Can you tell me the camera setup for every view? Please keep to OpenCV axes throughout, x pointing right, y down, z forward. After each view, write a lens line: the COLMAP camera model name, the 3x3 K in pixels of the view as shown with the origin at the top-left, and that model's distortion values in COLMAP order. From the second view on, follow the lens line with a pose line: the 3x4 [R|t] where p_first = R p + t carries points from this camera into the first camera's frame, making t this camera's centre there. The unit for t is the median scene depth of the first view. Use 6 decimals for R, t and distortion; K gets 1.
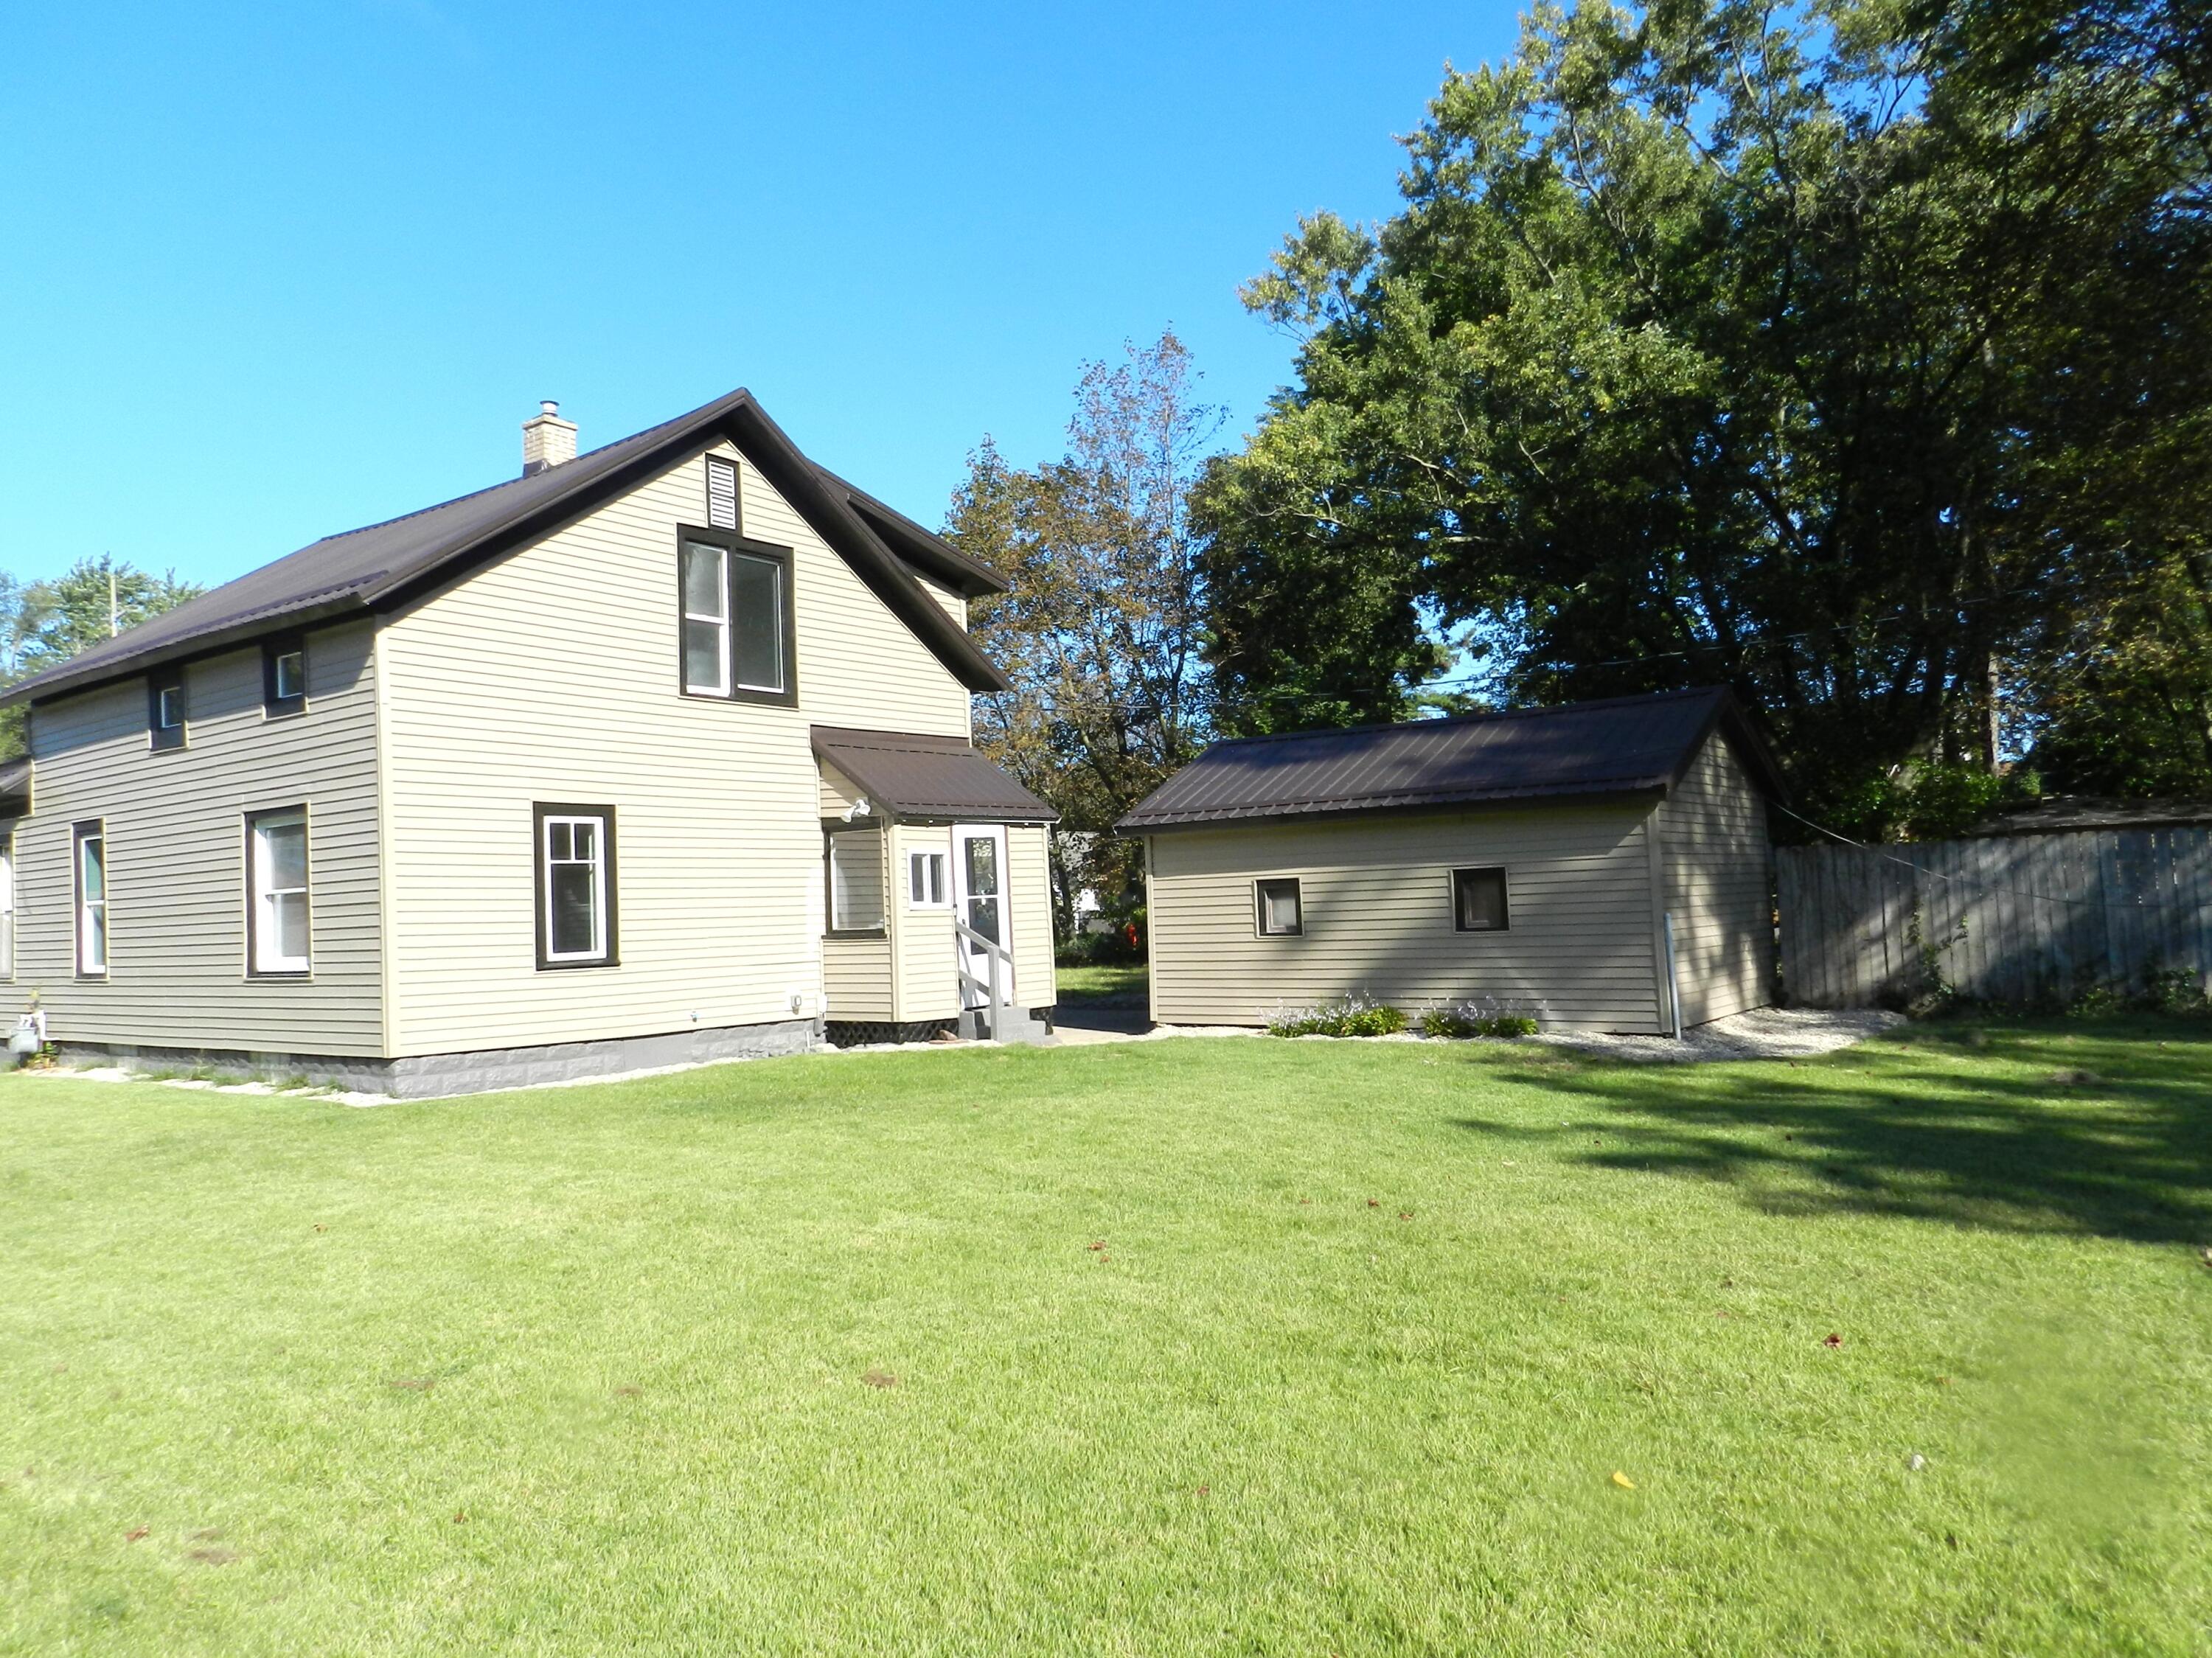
lens RADIAL K [[1595.8, 0, 1095.2], [0, 1595.8, 831.6], [0, 0, 1]] dist [0.020436, -0.002831]
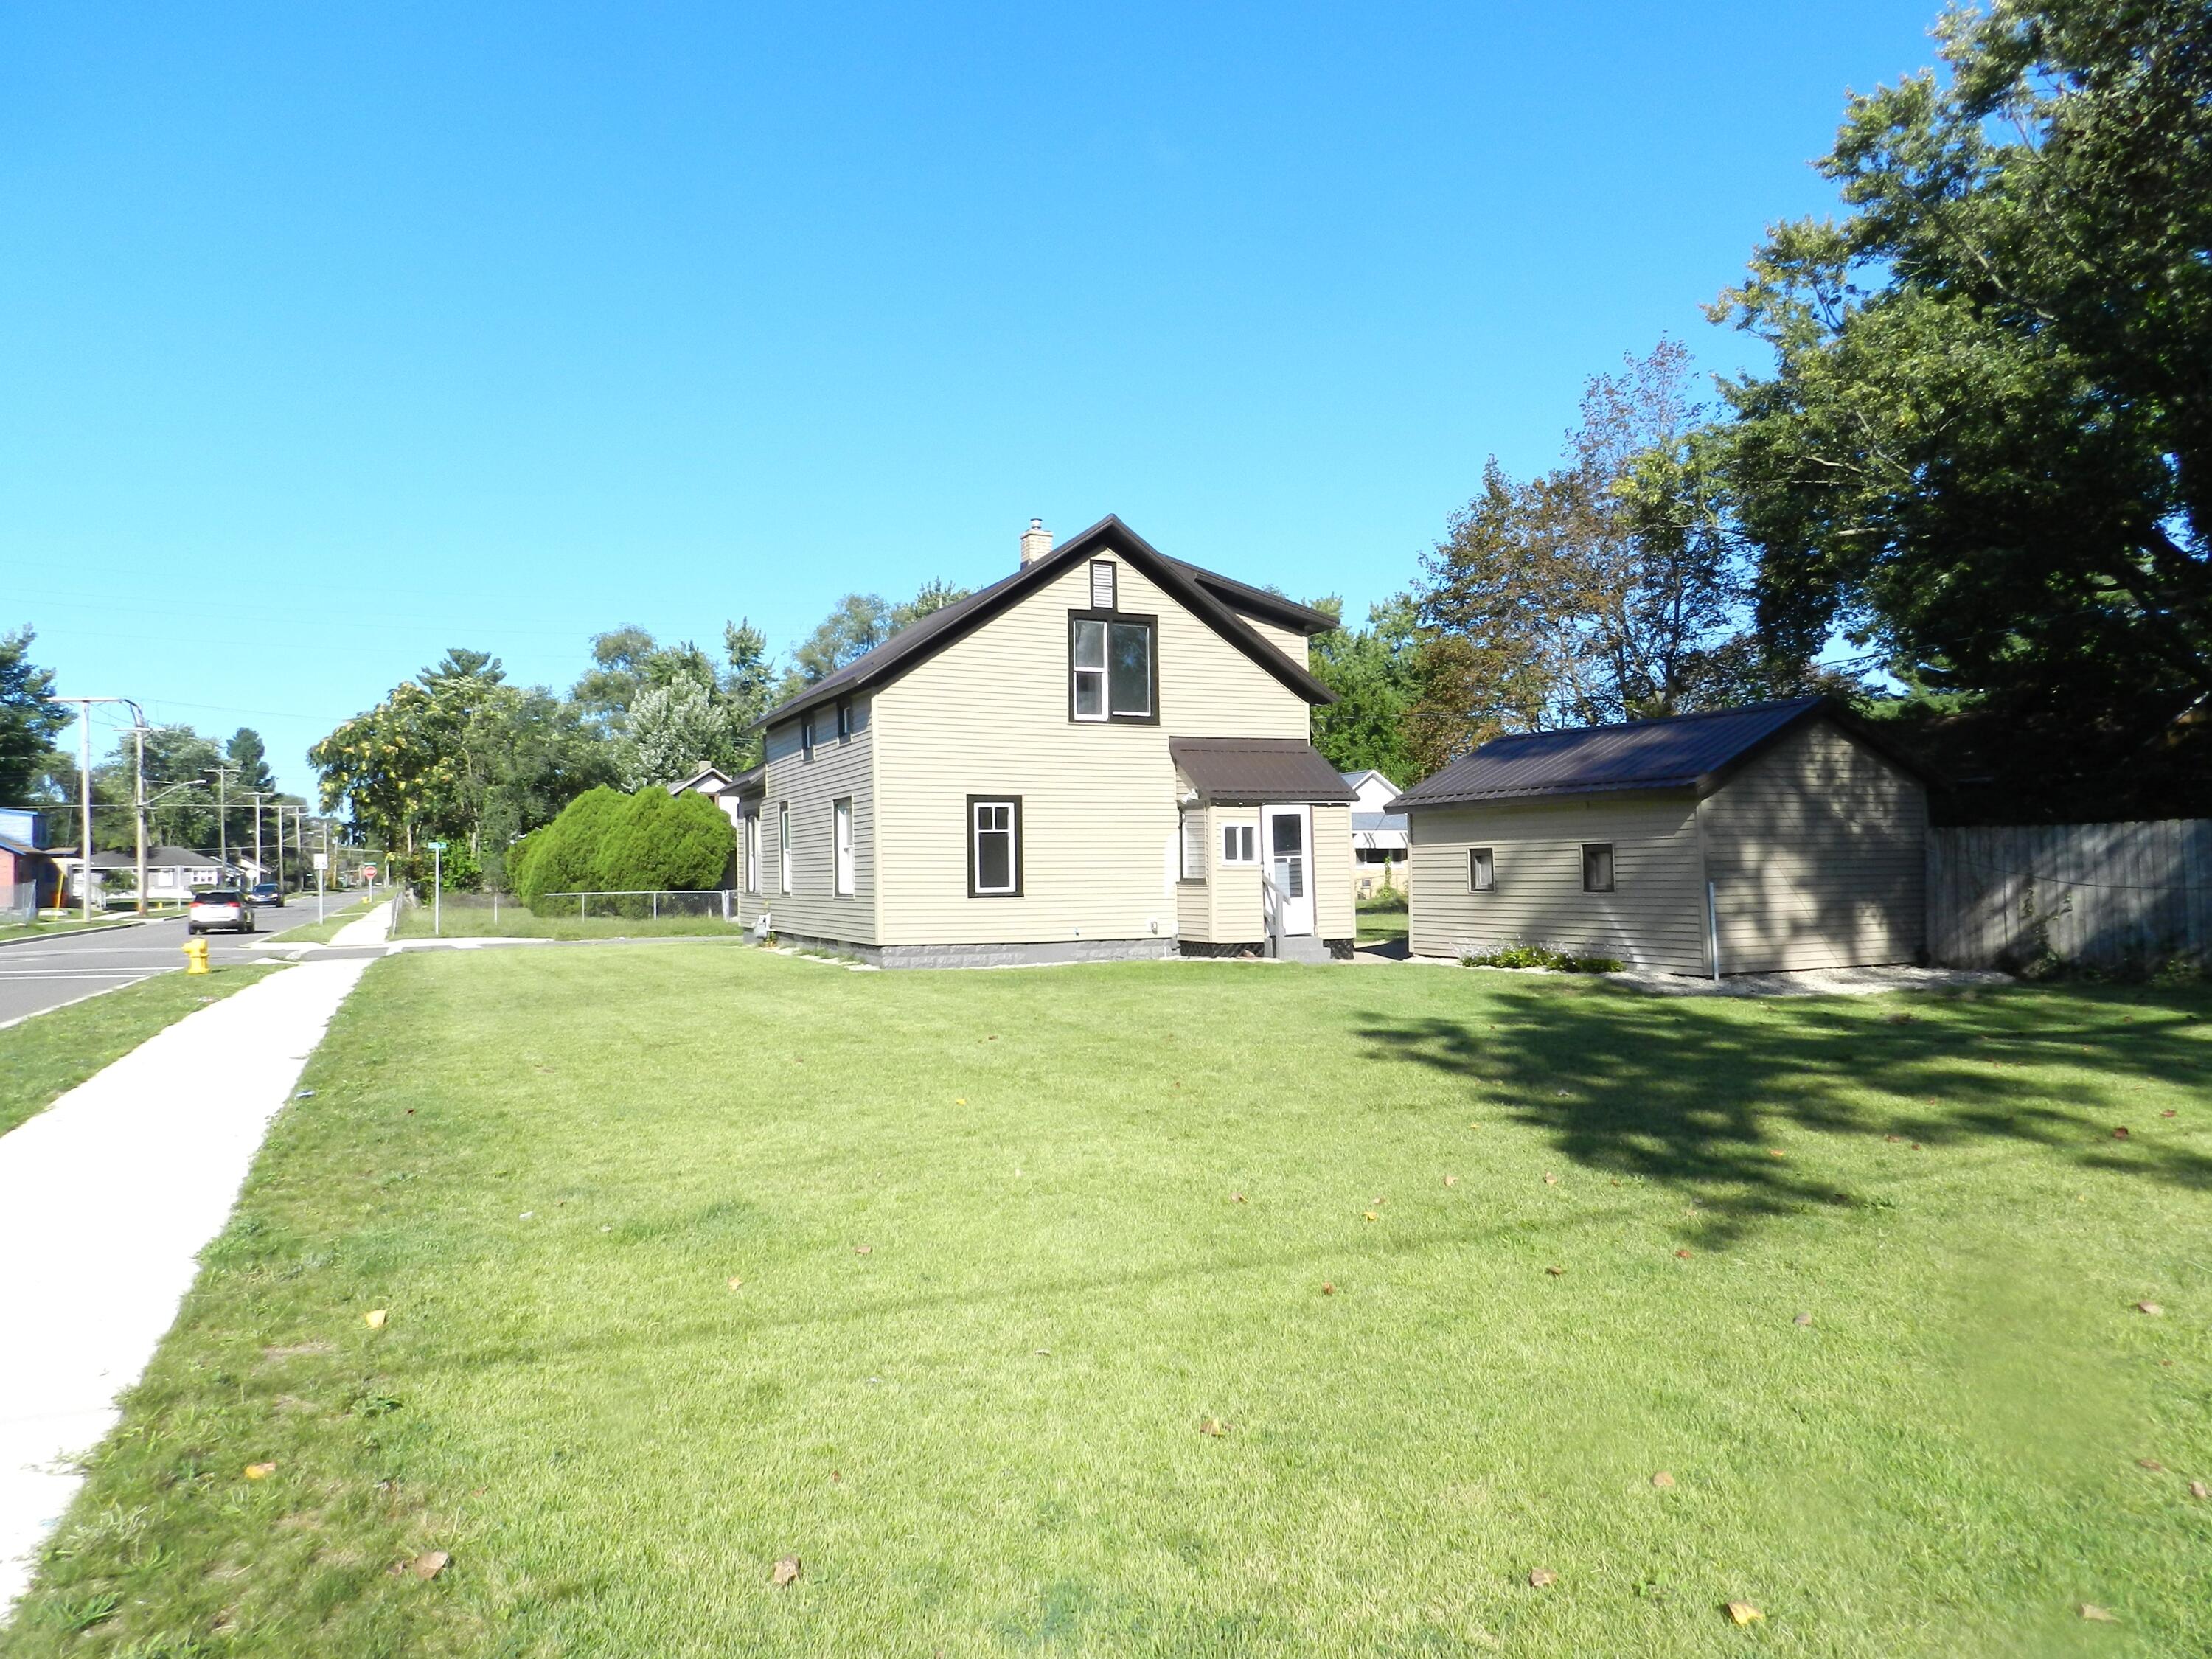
lens RADIAL K [[1595.9, 0, 1114.7], [0, 1595.9, 827.5], [0, 0, 1]] dist [0.020436, -0.002831]
pose [[0.879163, 0.012023, -0.476369, 0.487118], [0.003971, 0.999462, 0.032554, -0.032704], [0.476504, -0.030512, 0.878643, -0.312802]]
